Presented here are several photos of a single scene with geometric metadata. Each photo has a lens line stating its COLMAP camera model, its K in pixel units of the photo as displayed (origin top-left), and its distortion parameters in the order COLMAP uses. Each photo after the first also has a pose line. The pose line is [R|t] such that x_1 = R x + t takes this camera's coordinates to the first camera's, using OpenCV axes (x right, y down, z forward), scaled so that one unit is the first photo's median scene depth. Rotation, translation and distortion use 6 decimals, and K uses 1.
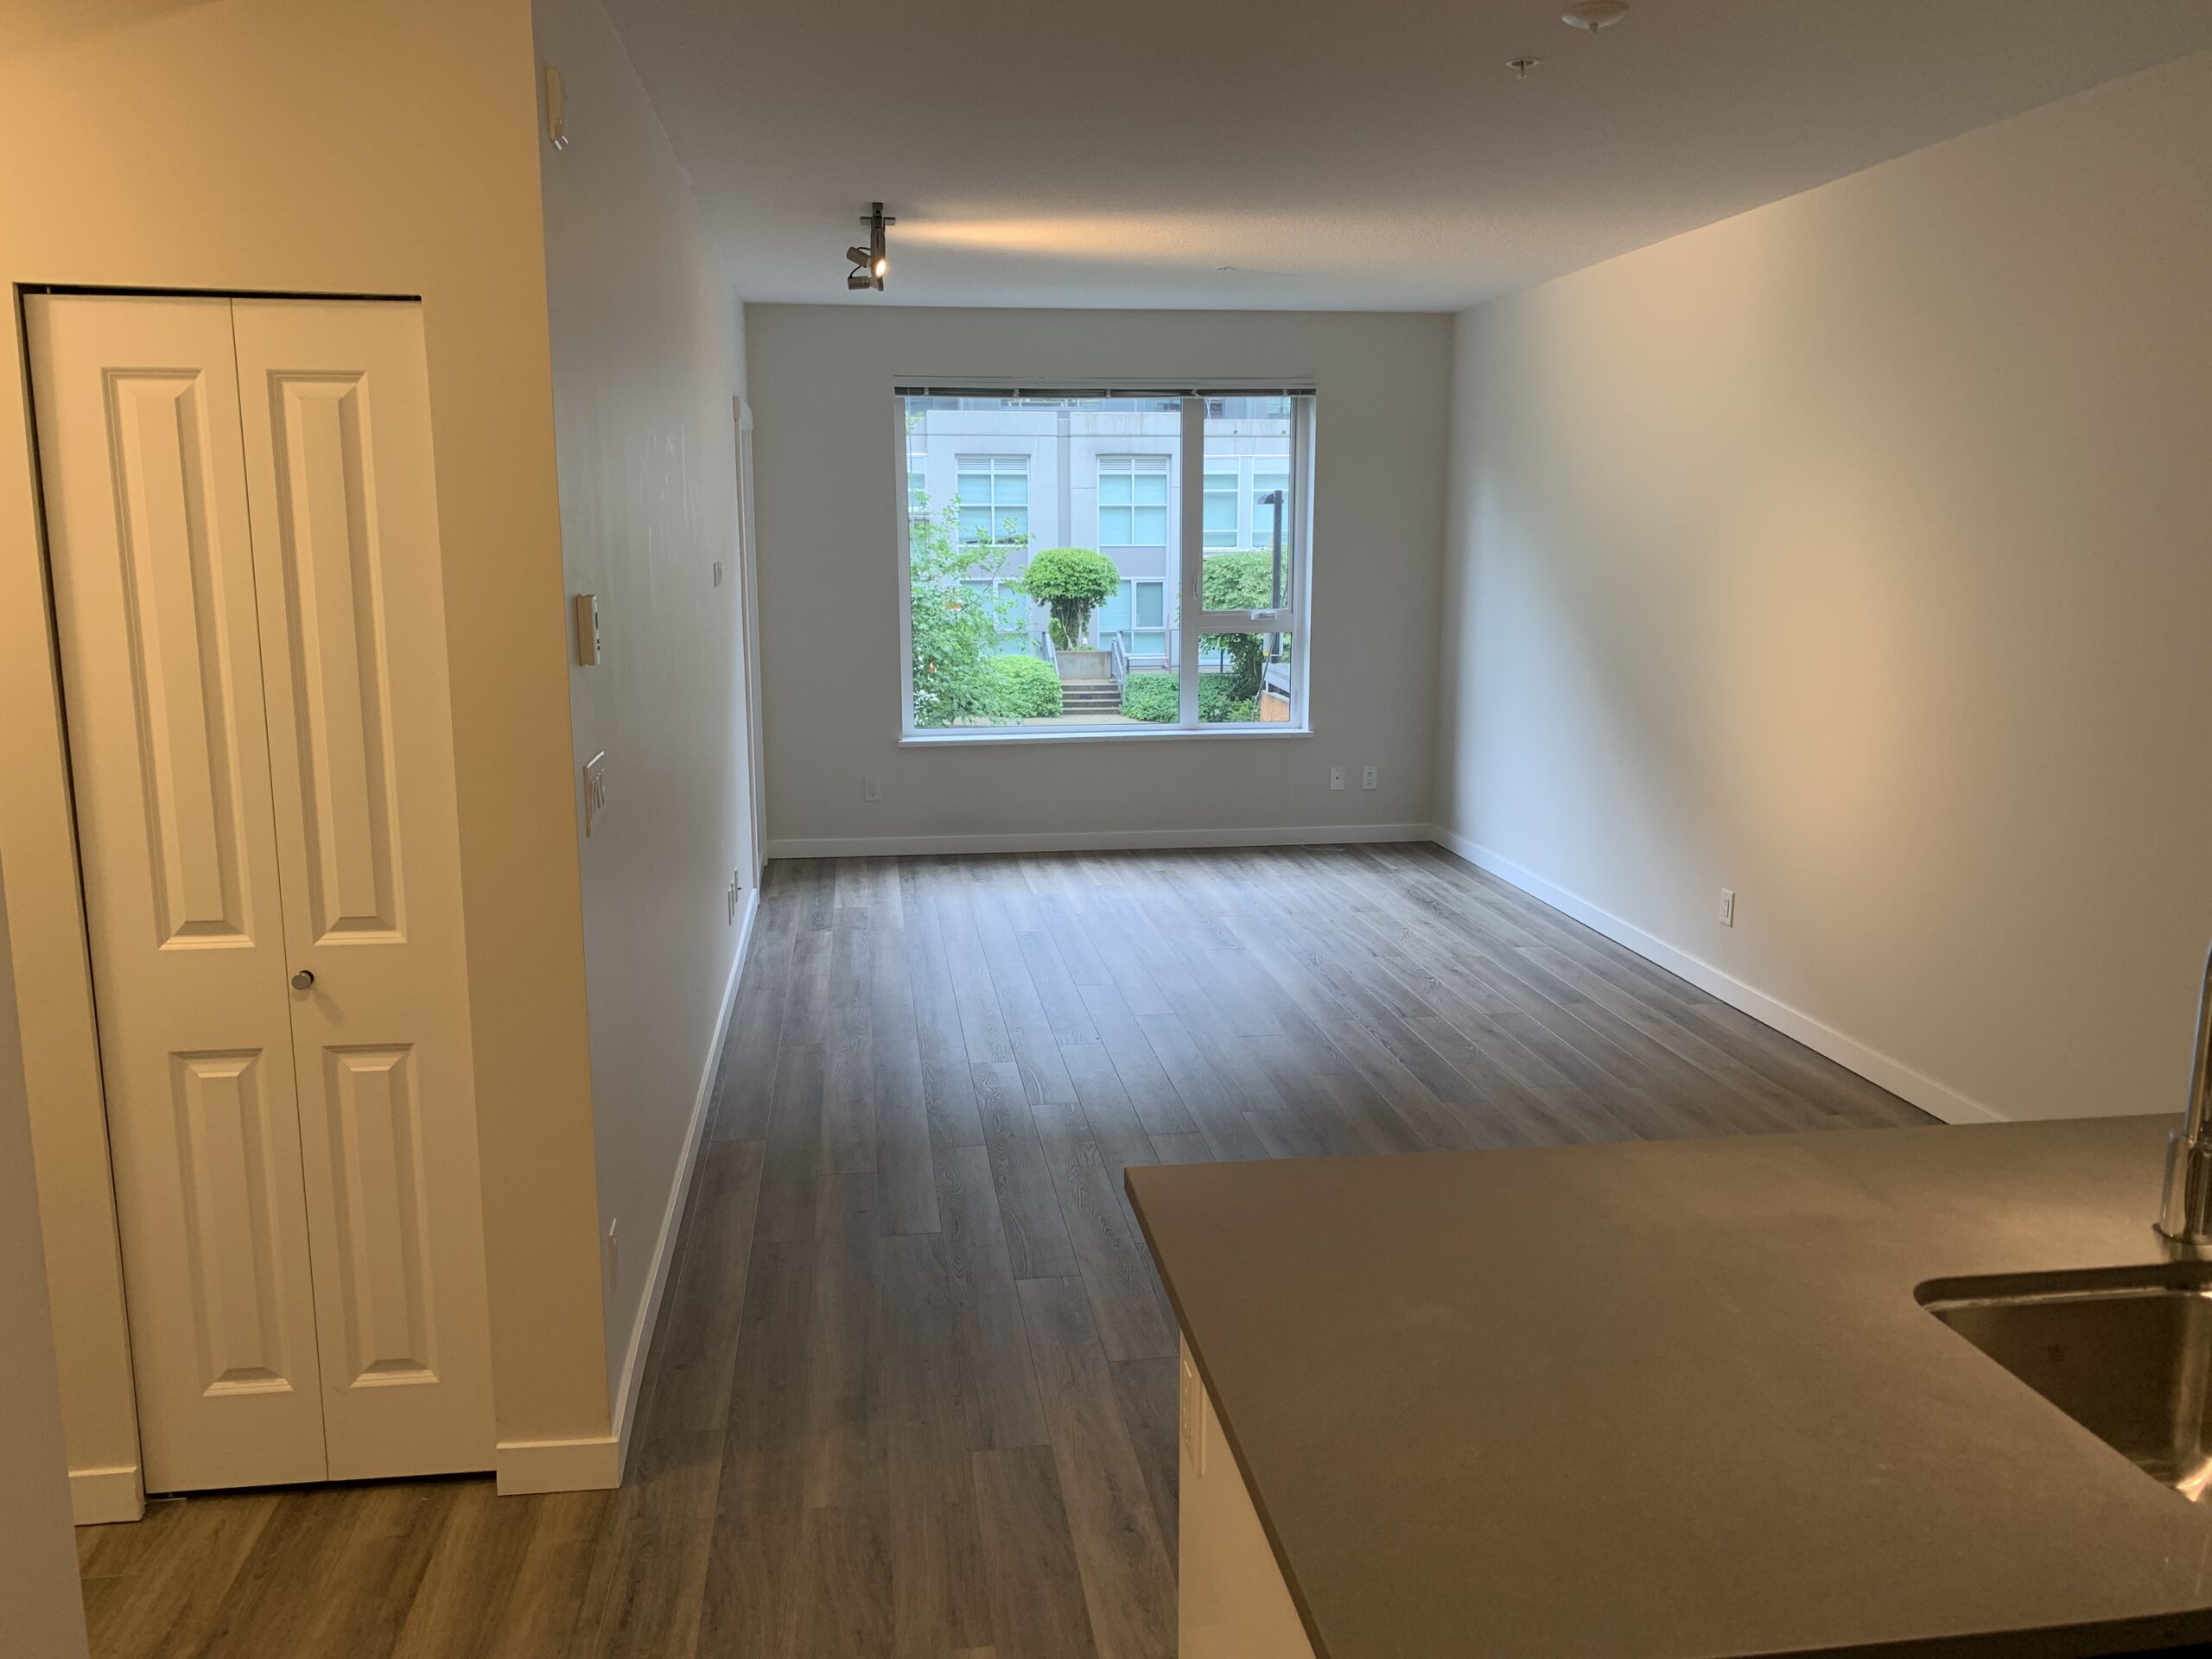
lens RADIAL K [[1706.1, 0, 1102.1], [0, 1706.1, 826.5], [0, 0, 1]] dist [0.031323, -0.033186]
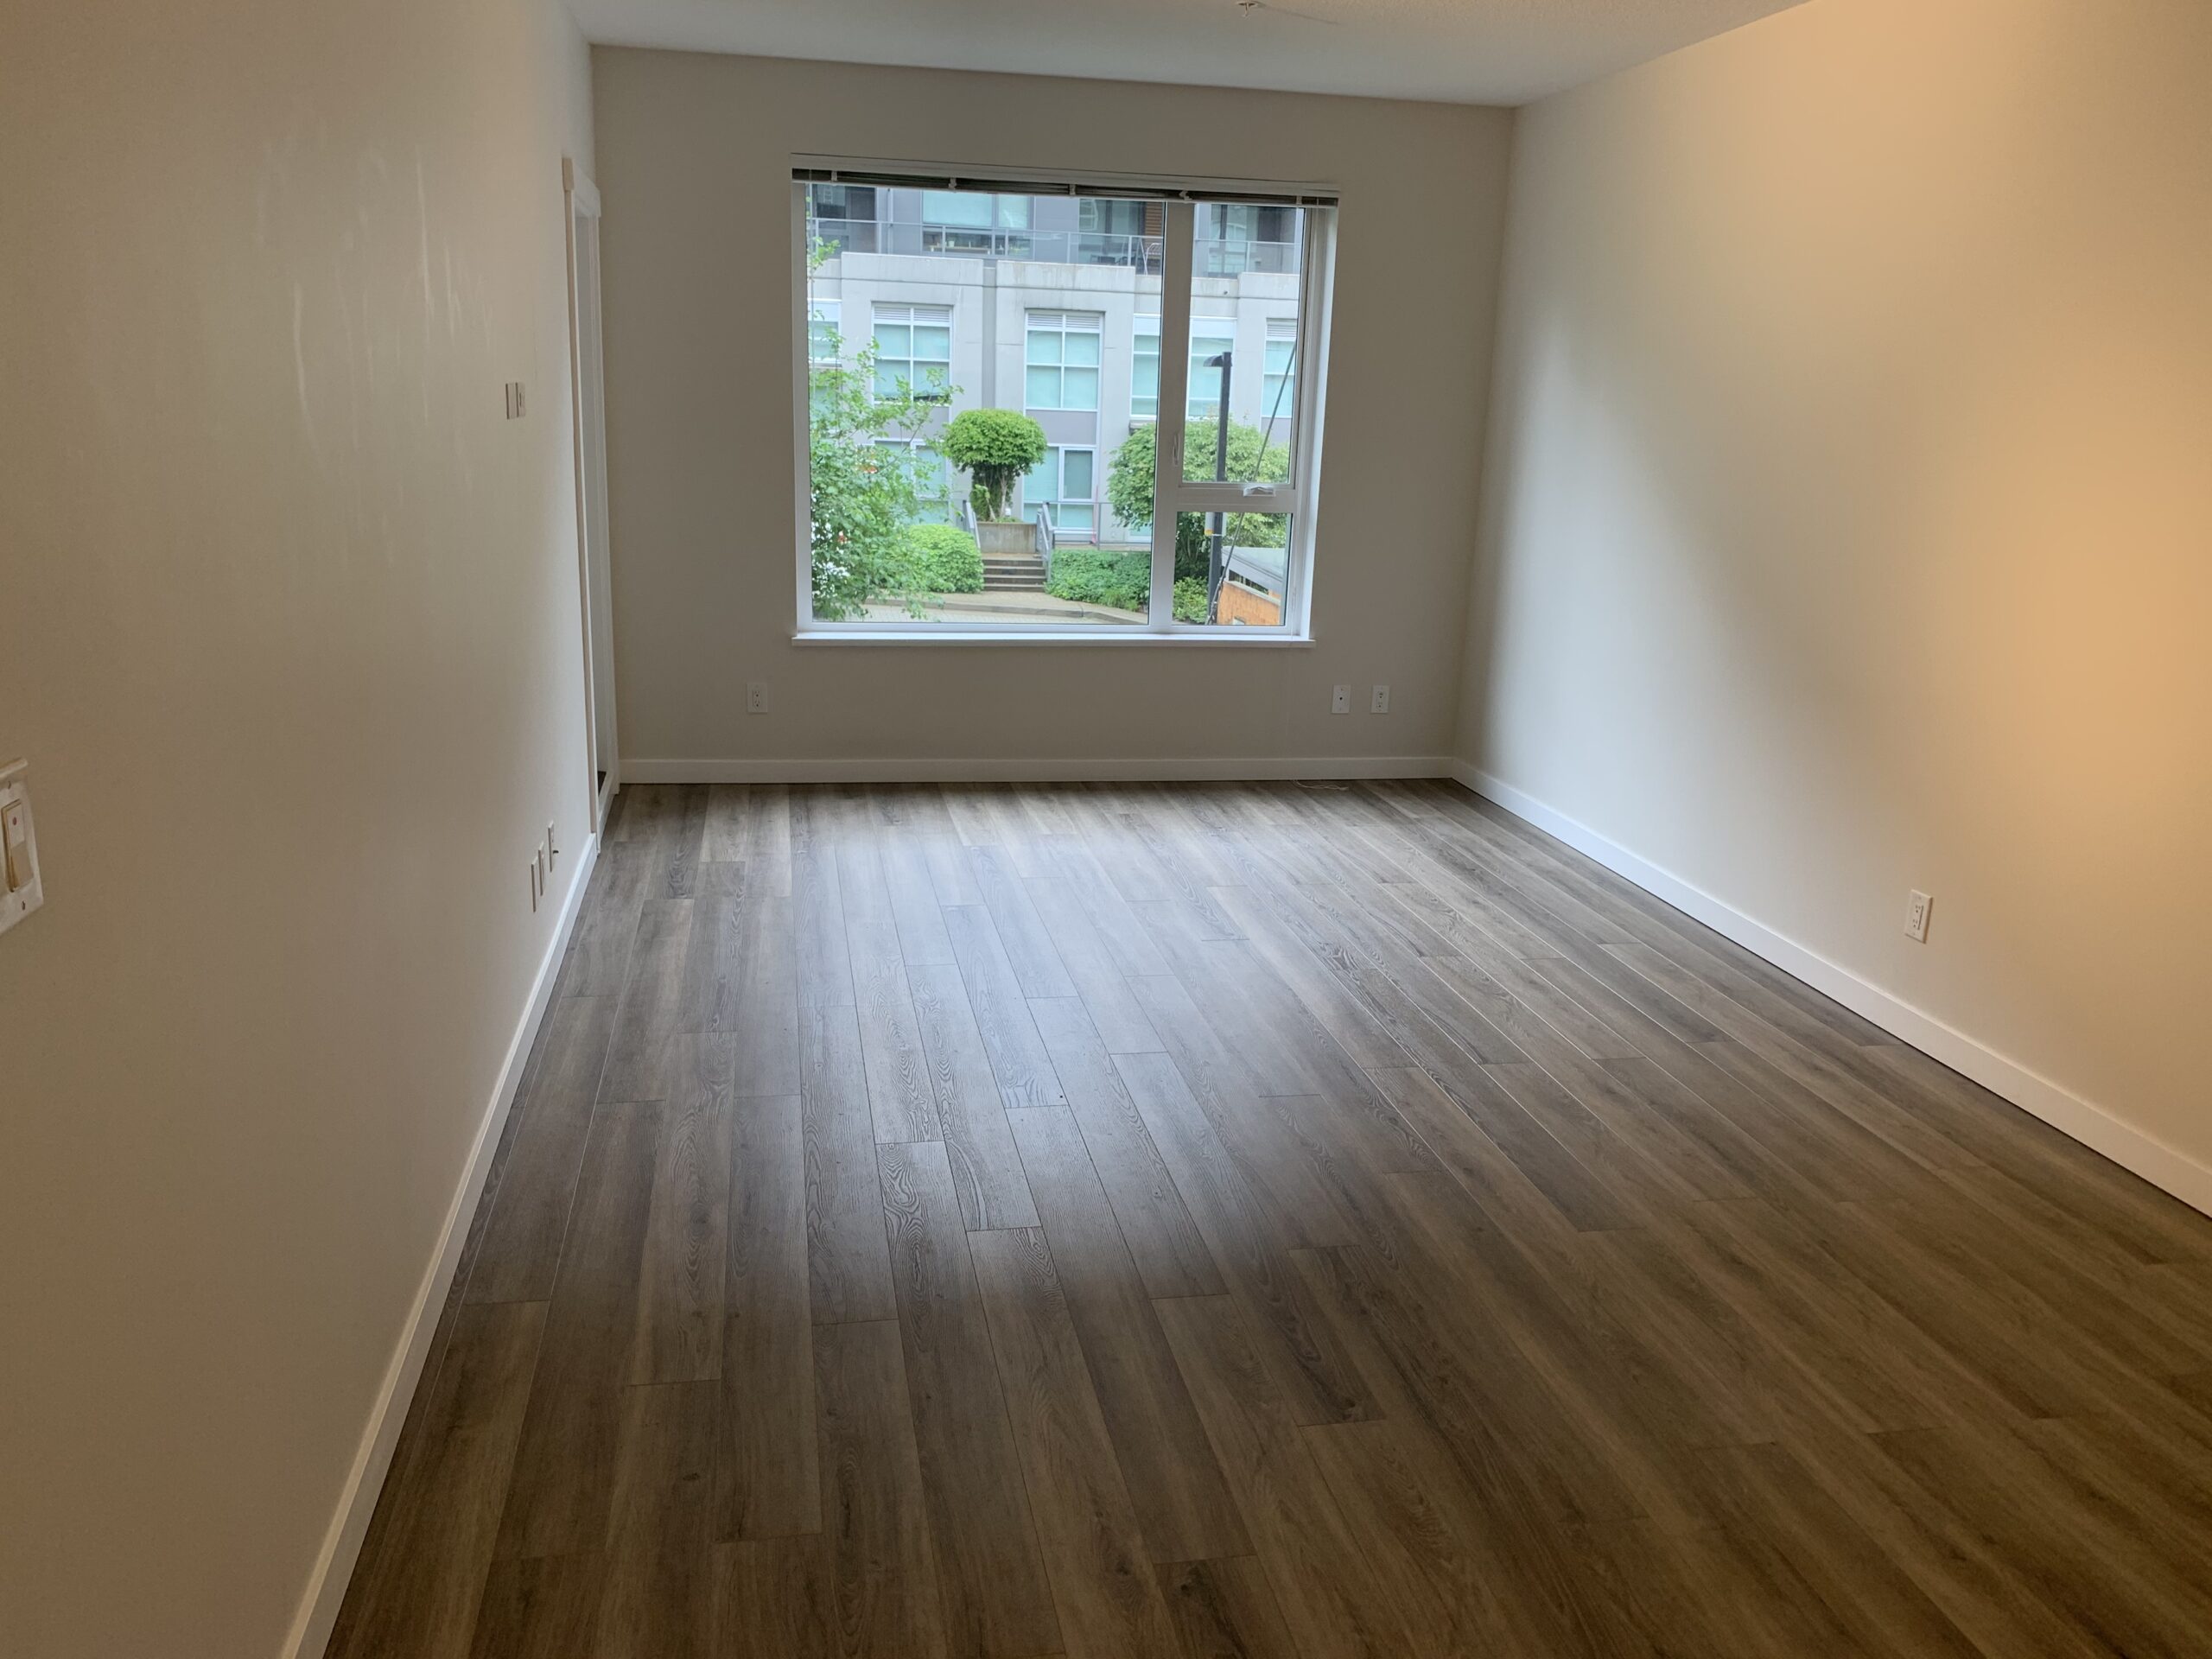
lens RADIAL K [[1706.1, 0, 1102.9], [0, 1706.1, 833.9], [0, 0, 1]] dist [0.031323, -0.033186]
pose [[0.998267, 0.023915, 0.053763, -0.021210], [-0.028020, 0.996641, 0.076953, -0.030560], [-0.051742, -0.078326, 0.995584, 0.258996]]
